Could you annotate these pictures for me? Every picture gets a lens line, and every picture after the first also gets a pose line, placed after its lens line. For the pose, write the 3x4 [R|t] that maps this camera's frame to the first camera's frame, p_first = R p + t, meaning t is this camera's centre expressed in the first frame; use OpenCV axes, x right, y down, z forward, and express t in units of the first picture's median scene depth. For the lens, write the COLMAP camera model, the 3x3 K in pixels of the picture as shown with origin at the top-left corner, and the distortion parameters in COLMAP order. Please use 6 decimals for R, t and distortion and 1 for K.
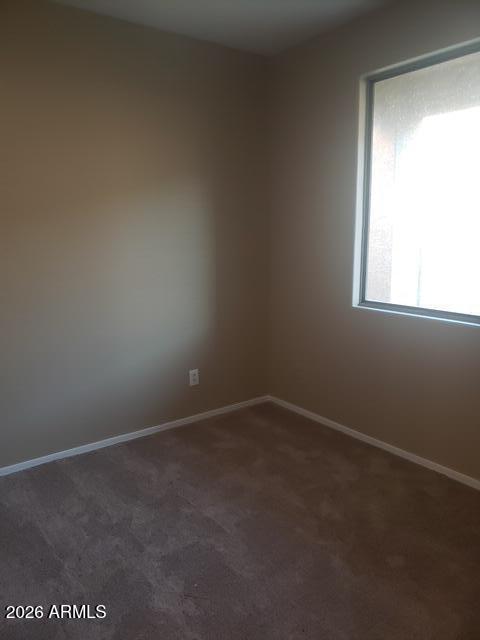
lens RADIAL K [[494.5, 0, 240.5], [0, 494.5, 327.0], [0, 0, 1]] dist [0.021680, -0.011345]
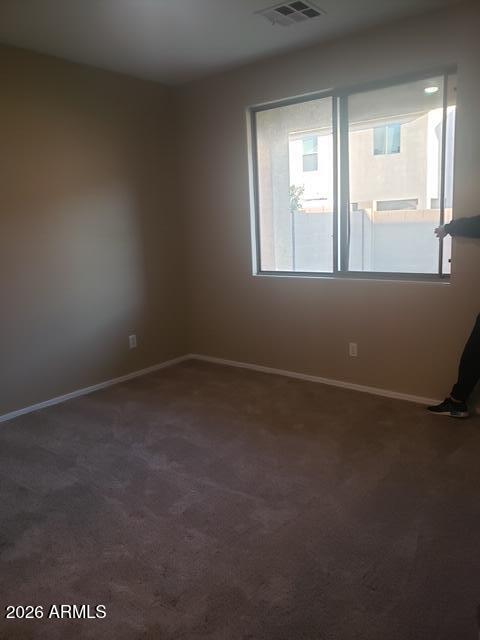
lens RADIAL K [[501.9, 0, 240.0], [0, 501.9, 320.0], [0, 0, 1]] dist [0.009874, 0.040448]
pose [[0.970361, -0.077502, 0.228893, -0.139052], [0.079260, 0.996853, 0.001517, 0.080630], [-0.228290, 0.016670, 0.973450, -0.344896]]
